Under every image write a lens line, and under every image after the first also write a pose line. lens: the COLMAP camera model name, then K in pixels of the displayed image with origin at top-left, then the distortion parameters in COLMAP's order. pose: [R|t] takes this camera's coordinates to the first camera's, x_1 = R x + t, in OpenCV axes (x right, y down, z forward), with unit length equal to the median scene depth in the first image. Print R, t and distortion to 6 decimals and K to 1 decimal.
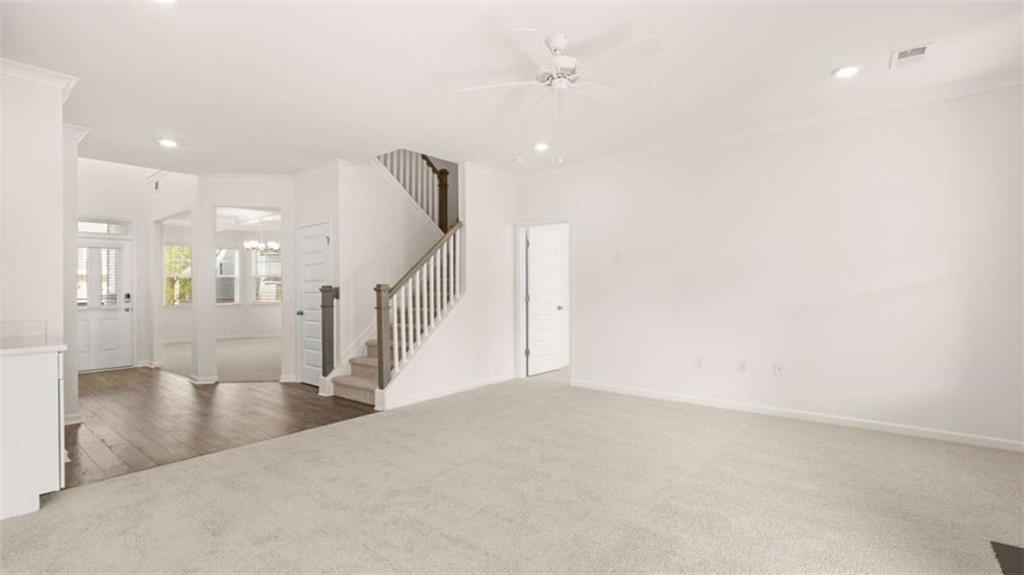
lens RADIAL K [[455.2, 0, 515.2], [0, 455.2, 289.2], [0, 0, 1]] dist [-0.011682, 0.000016]
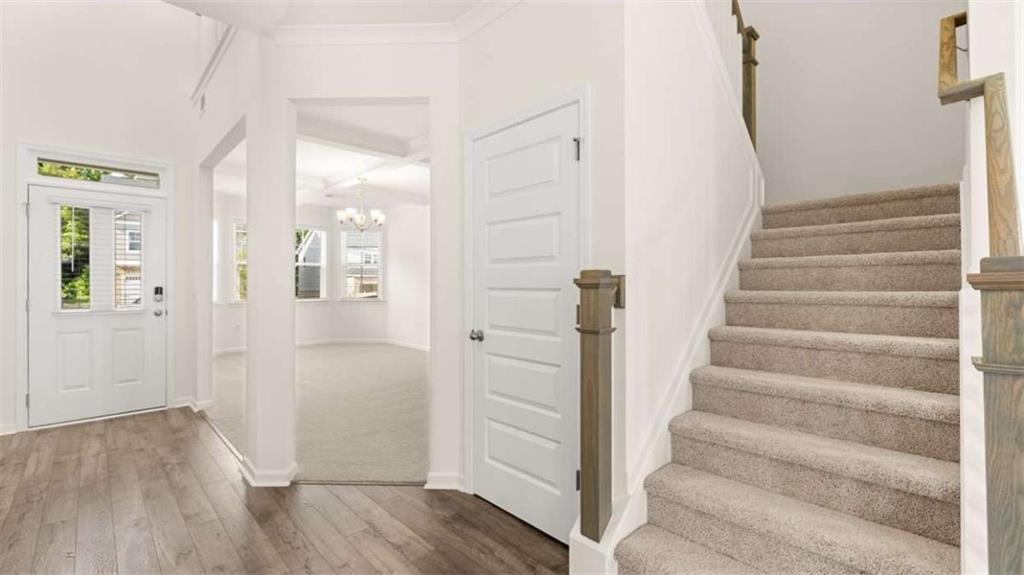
lens RADIAL K [[429.0, 0, 513.9], [0, 429.0, 283.8], [0, 0, 1]] dist [-0.006168, 0.000113]
pose [[0.992915, 0.007363, -0.118603, -0.327241], [-0.007434, 0.999972, -0.000155, 0.002336], [0.118598, 0.001036, 0.992942, 0.500849]]
